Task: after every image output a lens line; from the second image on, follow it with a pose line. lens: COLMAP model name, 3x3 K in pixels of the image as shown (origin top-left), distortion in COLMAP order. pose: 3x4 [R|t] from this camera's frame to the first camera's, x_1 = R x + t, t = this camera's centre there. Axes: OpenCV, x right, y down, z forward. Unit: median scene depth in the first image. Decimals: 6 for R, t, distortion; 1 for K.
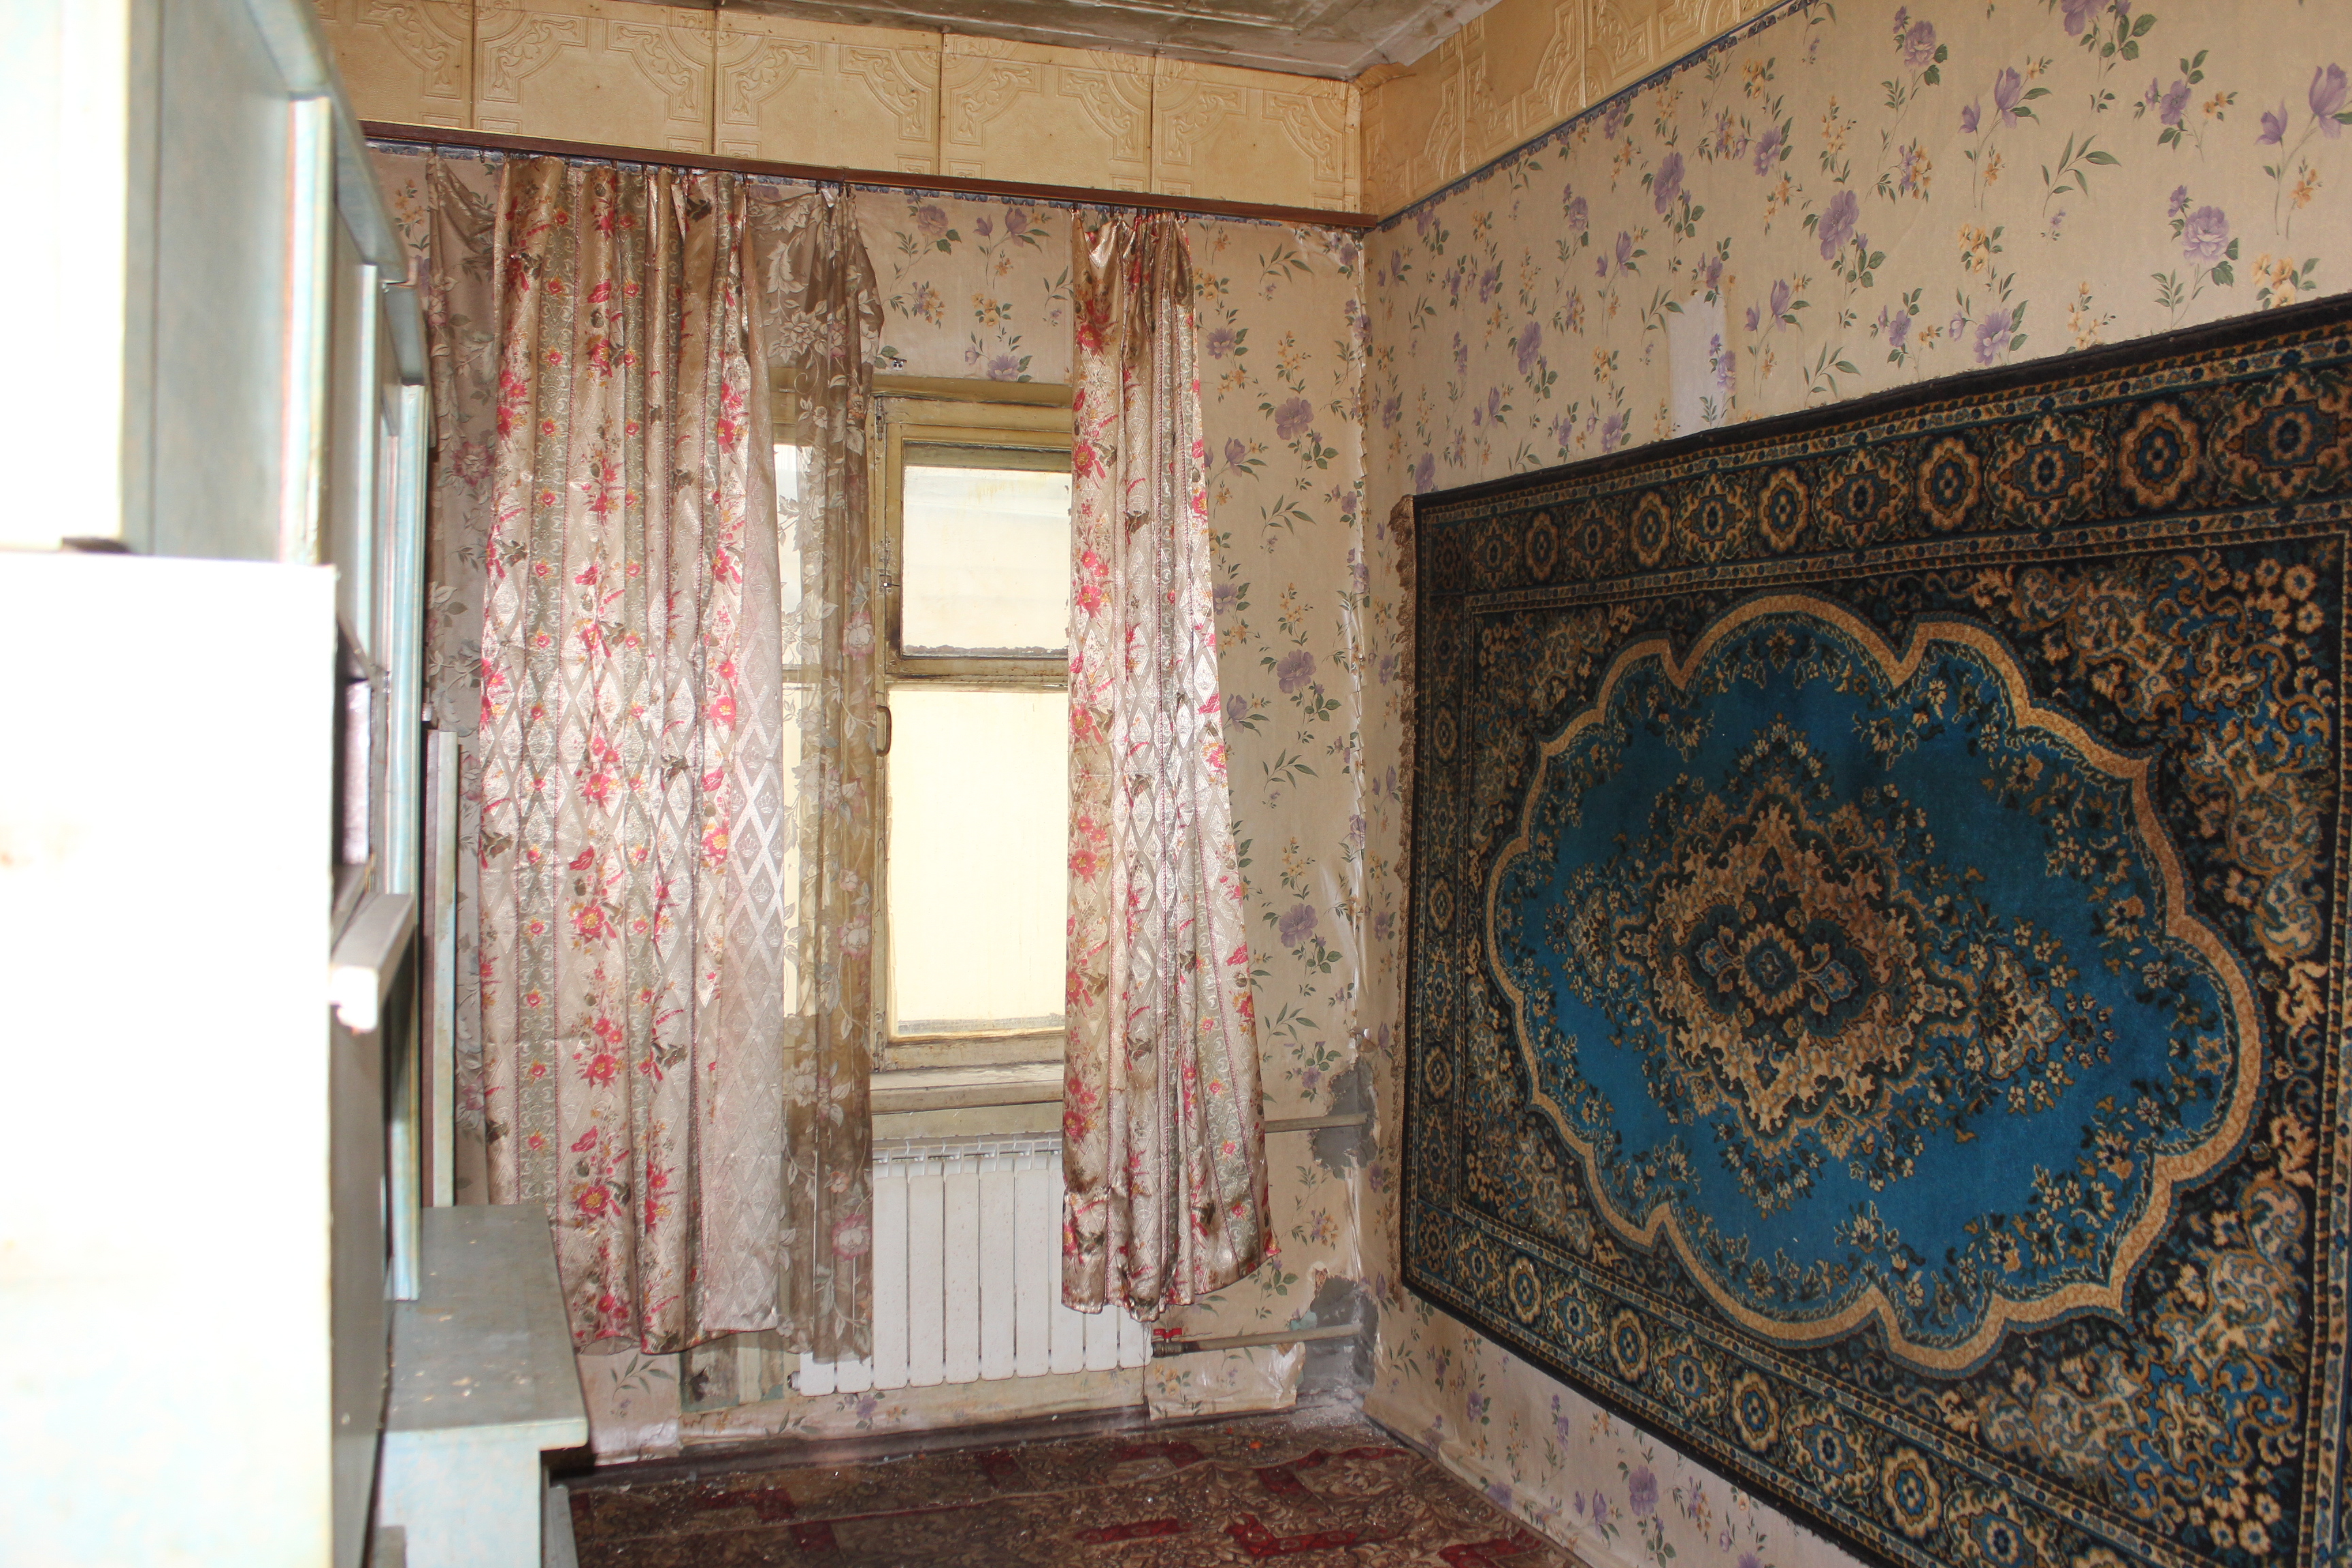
lens RADIAL K [[2023.6, 0, 1194.9], [0, 2023.6, 778.0], [0, 0, 1]] dist [-0.136429, 0.122944]
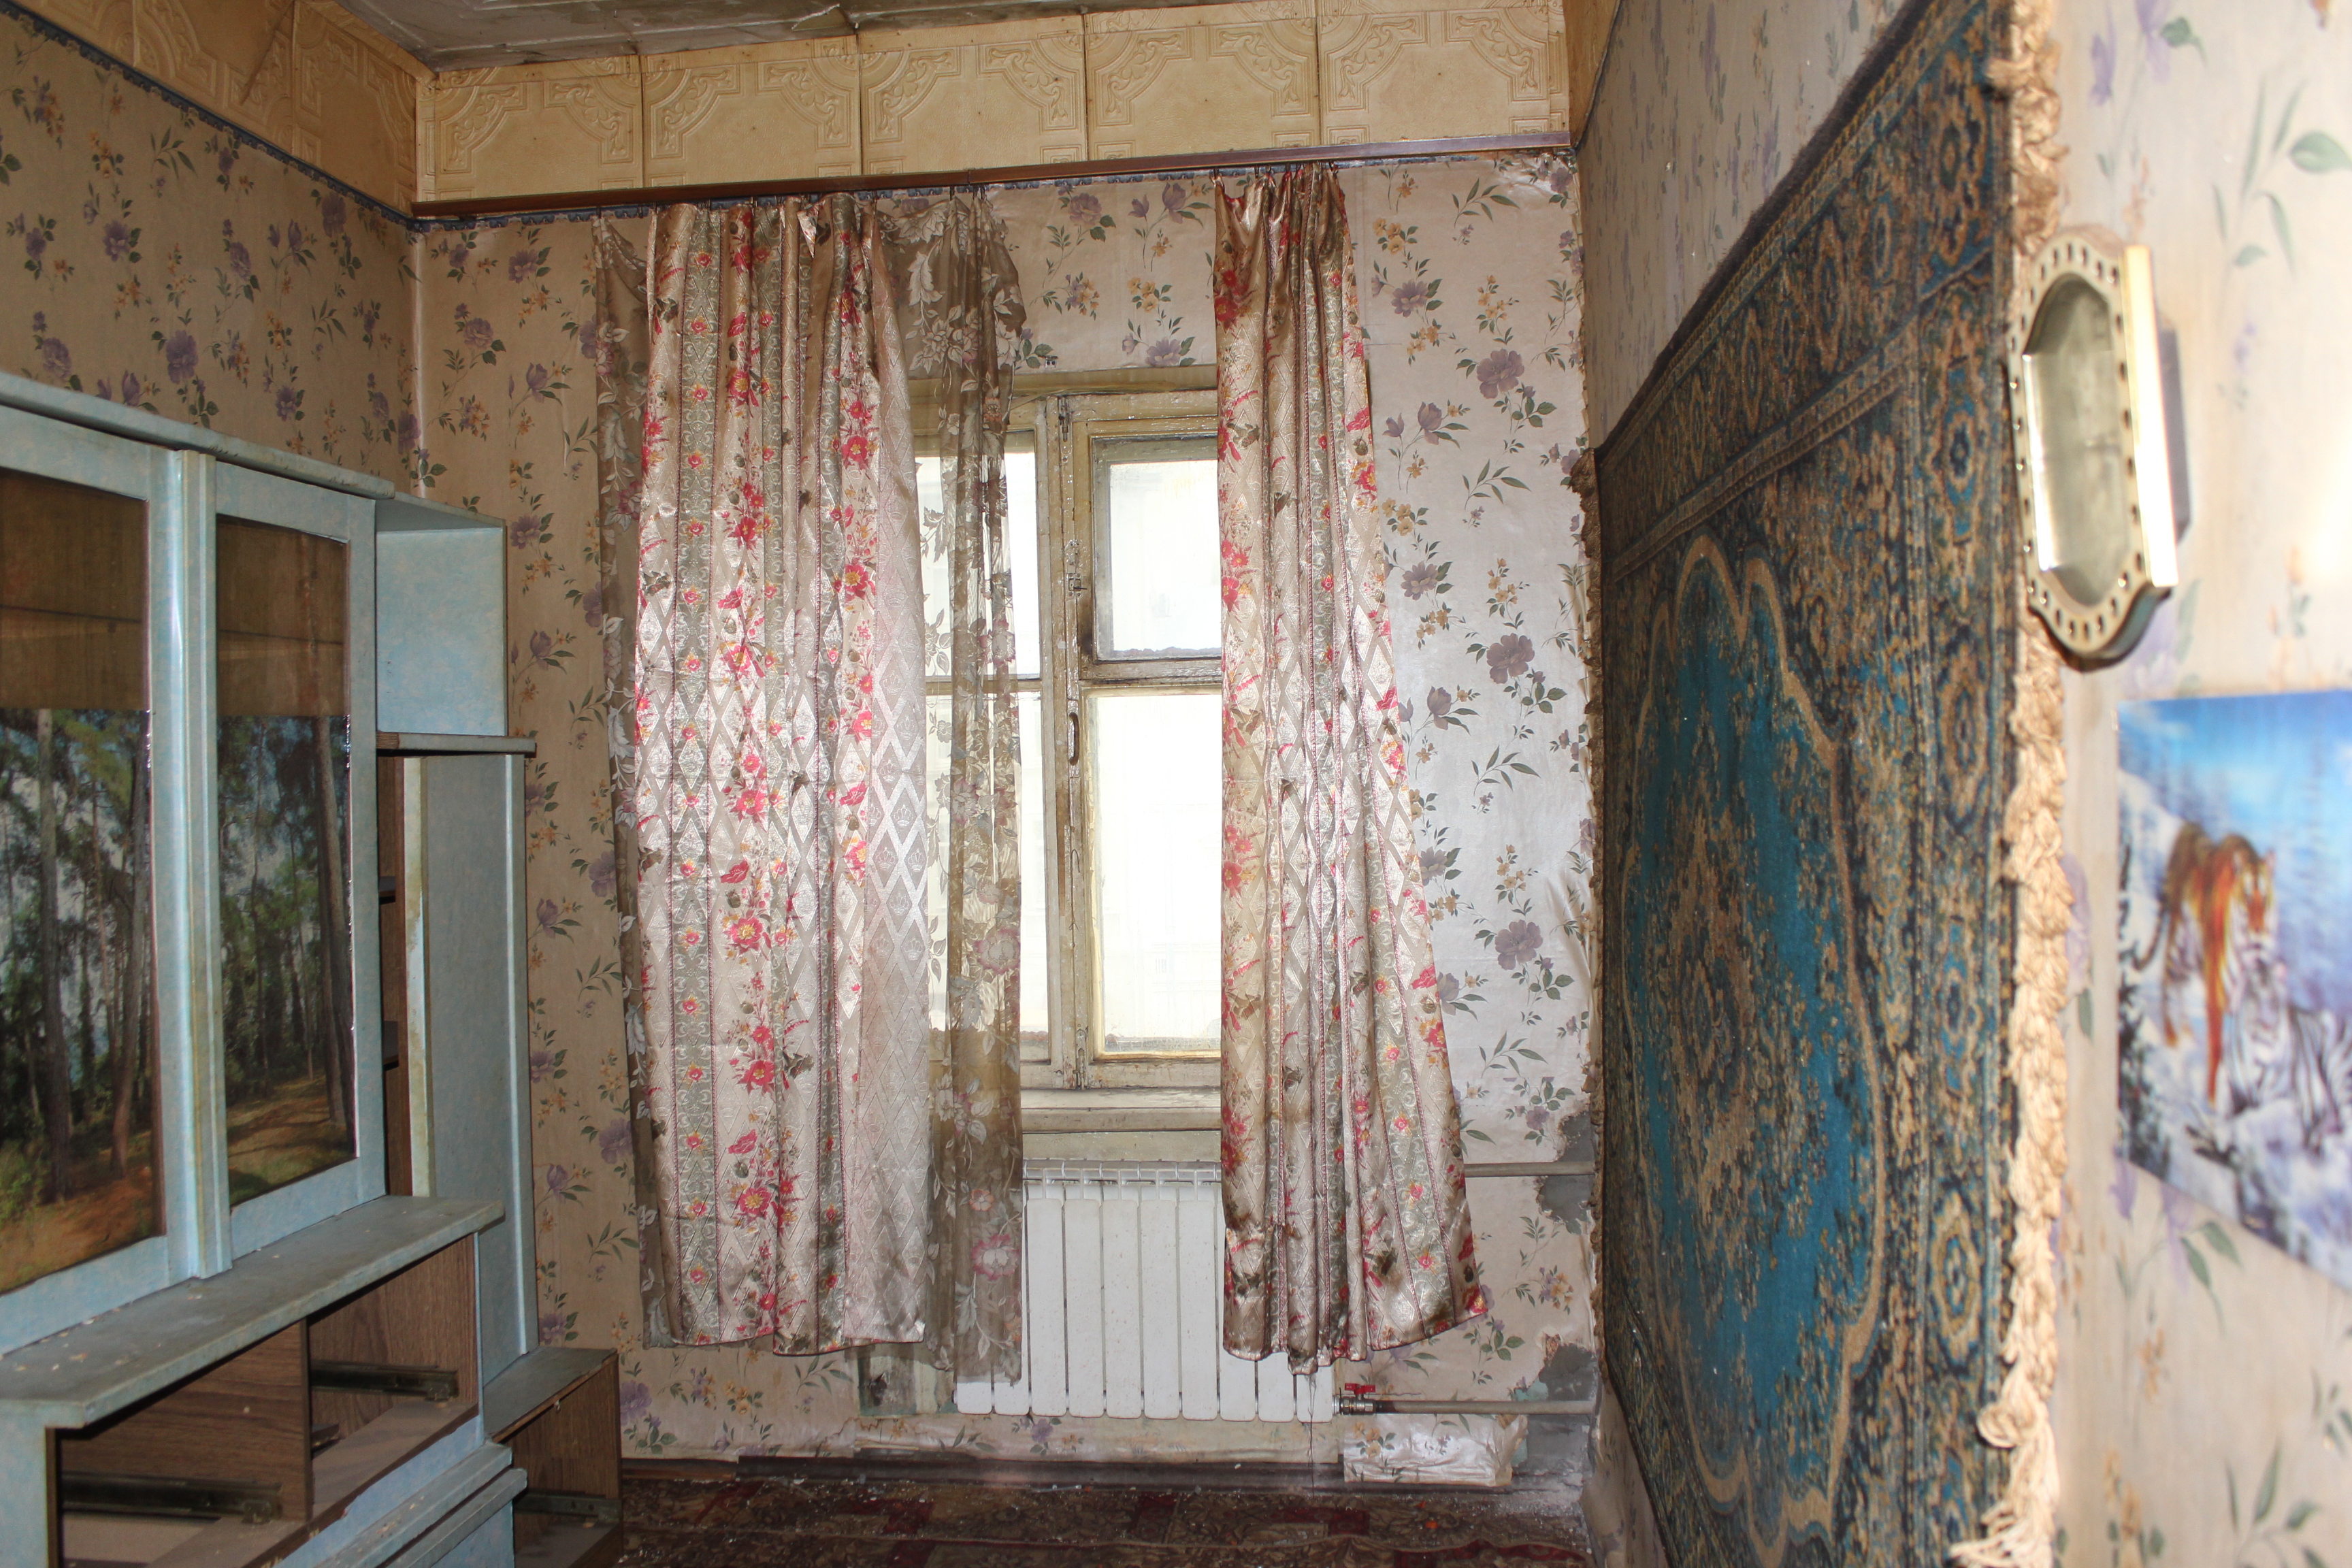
lens RADIAL K [[2023.6, 0, 1182.2], [0, 2023.6, 784.6], [0, 0, 1]] dist [-0.136429, 0.122944]
pose [[0.892720, -0.018807, -0.450219, 0.371202], [0.020380, 0.999791, -0.001354, 0.001048], [0.450150, -0.007966, 0.892917, 0.171176]]
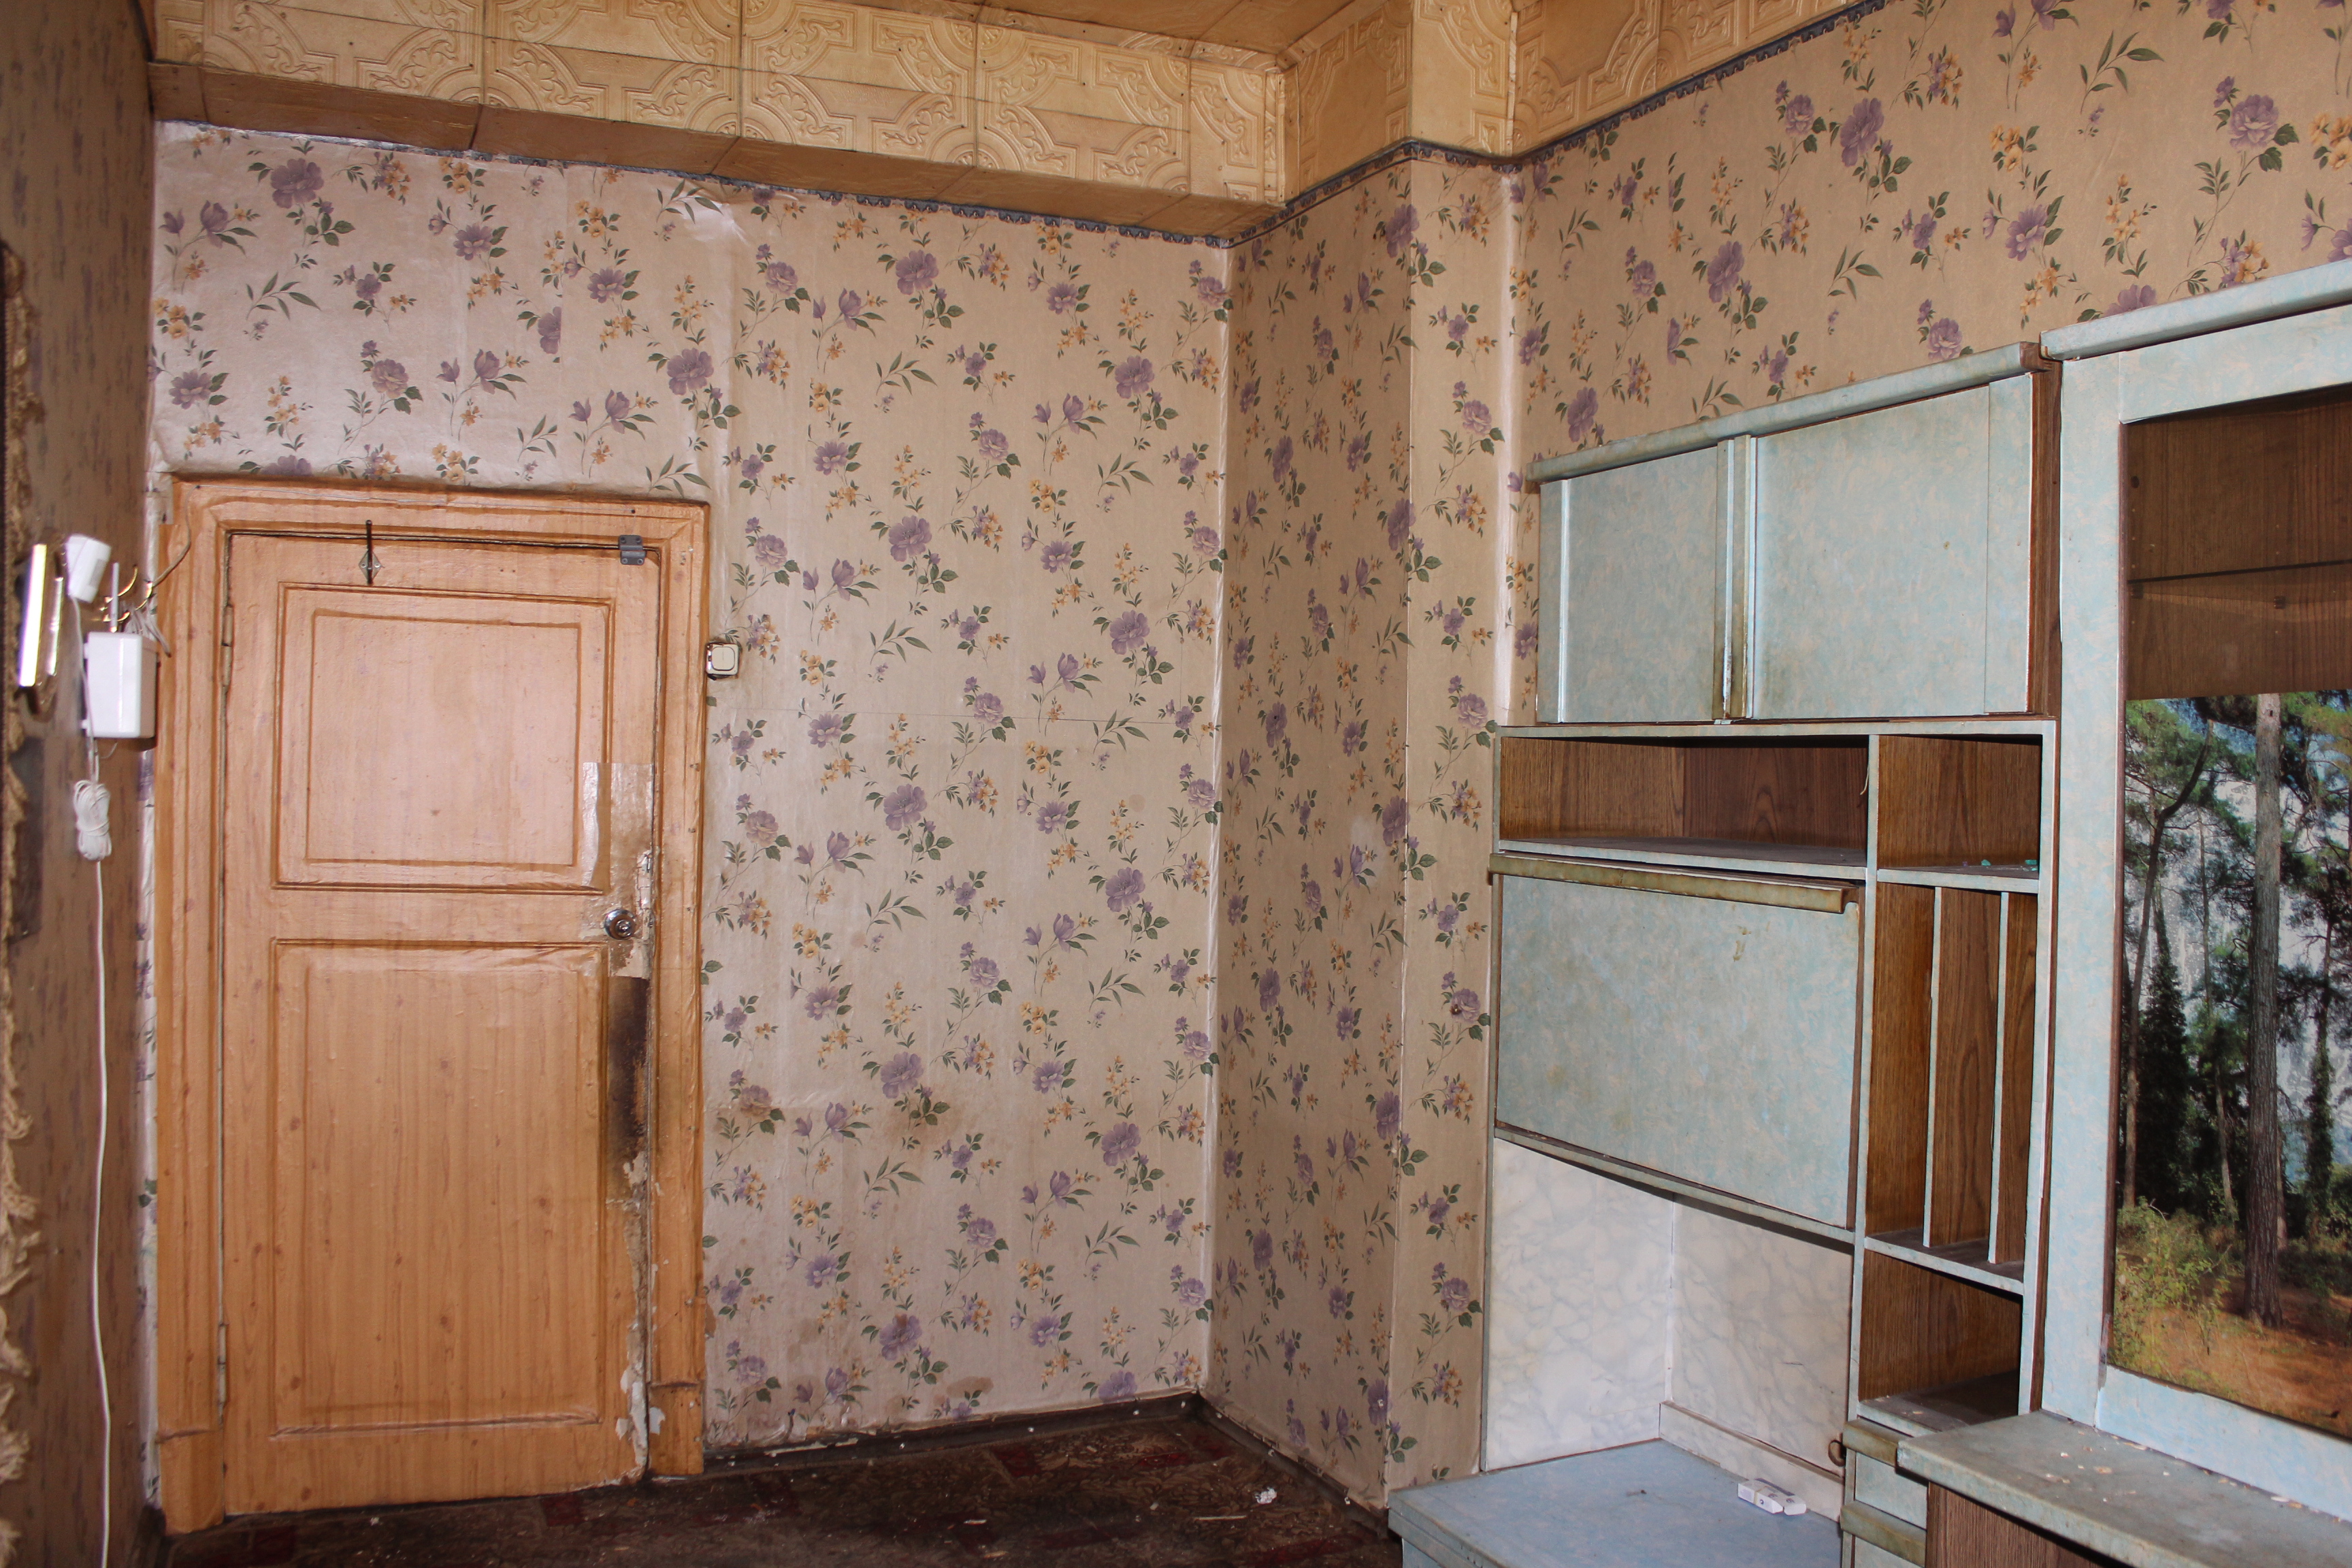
lens RADIAL K [[2023.6, 0, 1251.2], [0, 2023.6, 802.2], [0, 0, 1]] dist [-0.136429, 0.122944]
pose [[-0.996030, -0.022393, -0.086152, 0.059822], [-0.024111, 0.999530, 0.018954, -0.007440], [0.085688, 0.020956, -0.996102, 1.039458]]
